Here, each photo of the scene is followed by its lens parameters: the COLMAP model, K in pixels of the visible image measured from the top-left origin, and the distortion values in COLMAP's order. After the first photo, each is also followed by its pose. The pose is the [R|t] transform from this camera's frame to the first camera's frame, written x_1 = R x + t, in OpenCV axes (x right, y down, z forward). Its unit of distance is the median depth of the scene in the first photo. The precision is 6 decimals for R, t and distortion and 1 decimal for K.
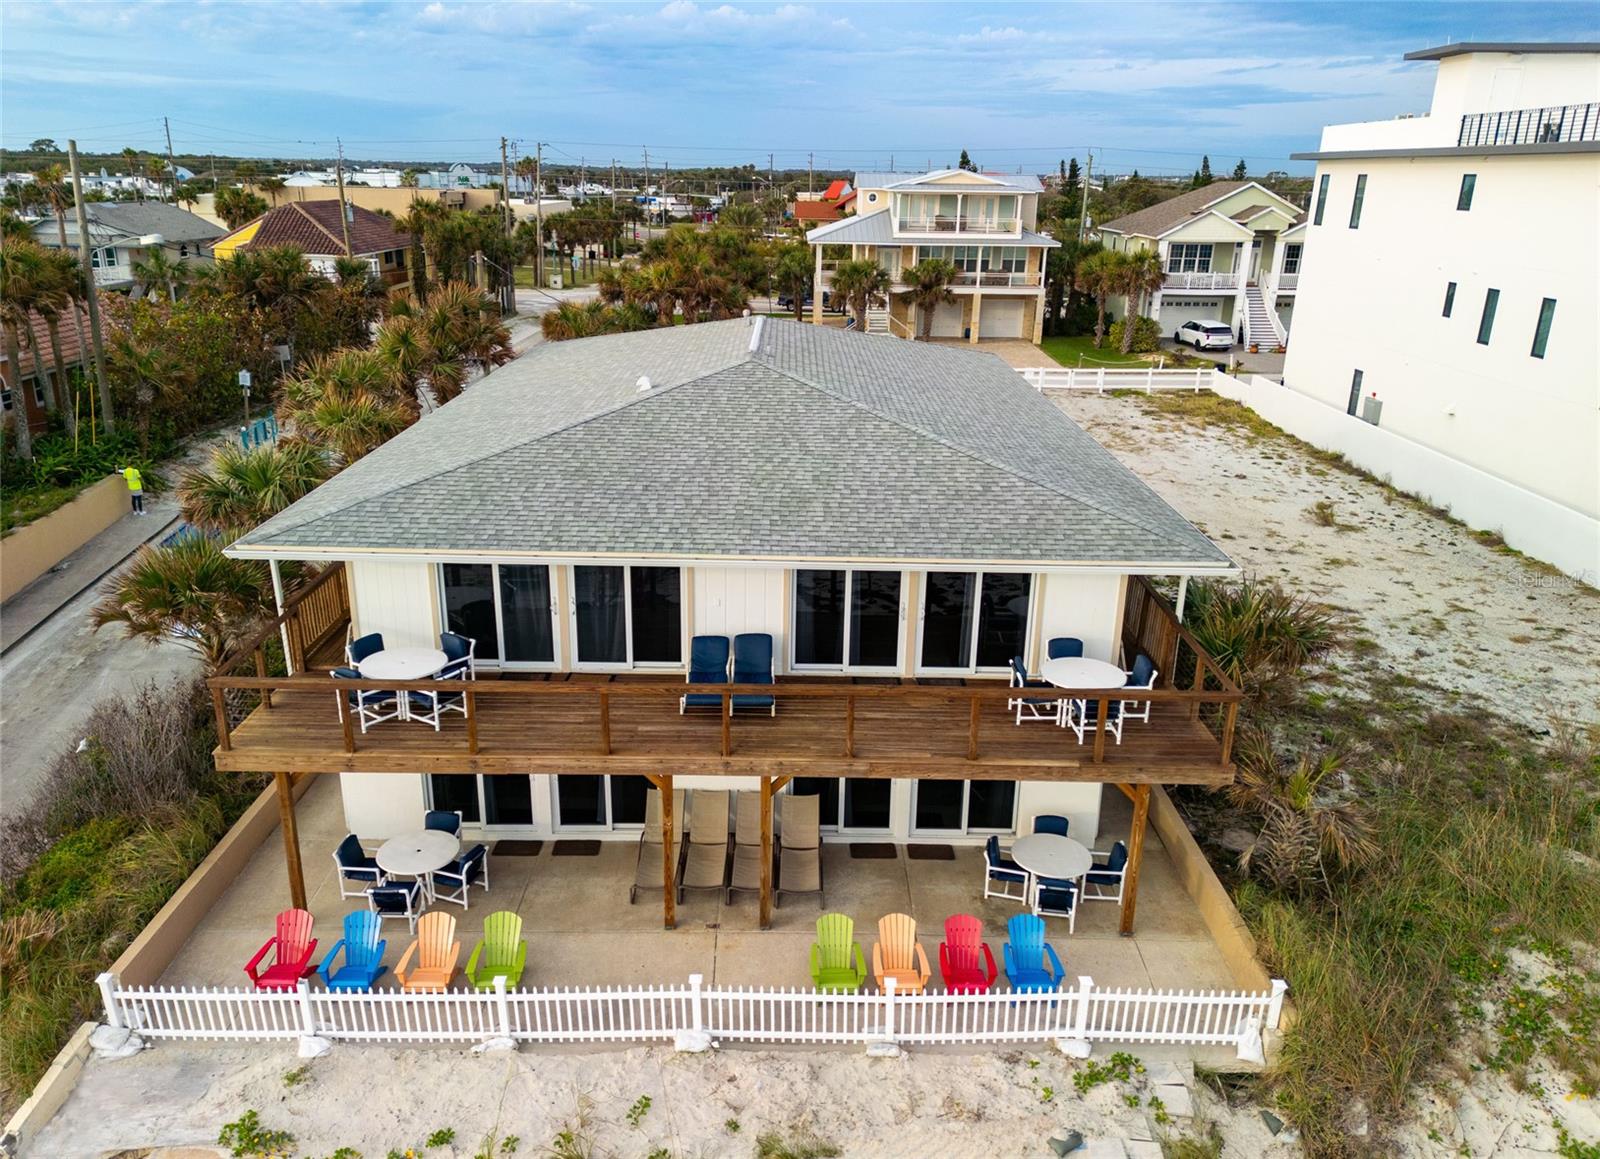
lens RADIAL K [[1202.5, 0, 799.3], [0, 1202.5, 631.6], [0, 0, 1]] dist [0.098091, -0.090381]
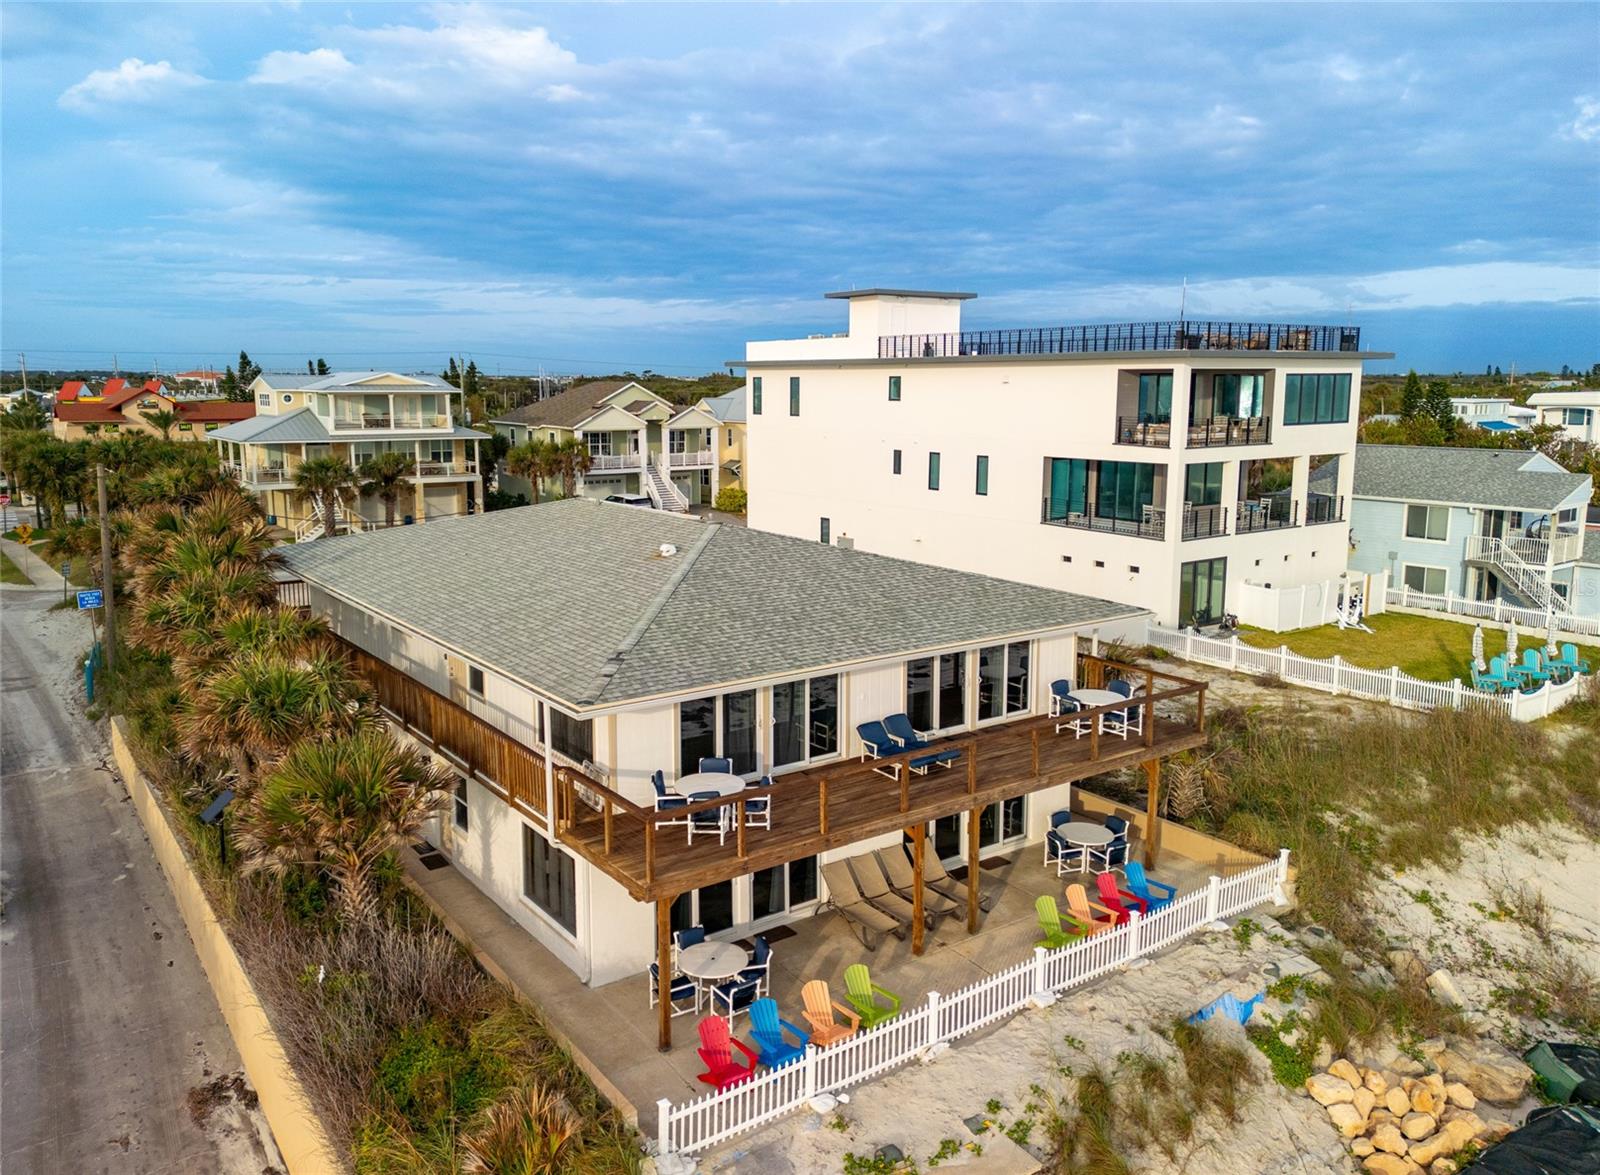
lens RADIAL K [[1197.2, 0, 800.0], [0, 1197.2, 587.5], [0, 0, 1]] dist [0.053239, -0.000518]
pose [[0.808133, -0.116241, 0.577415, -0.385501], [0.219116, 0.969303, -0.111535, -0.004434], [-0.546725, 0.216656, 0.808796, -0.007479]]
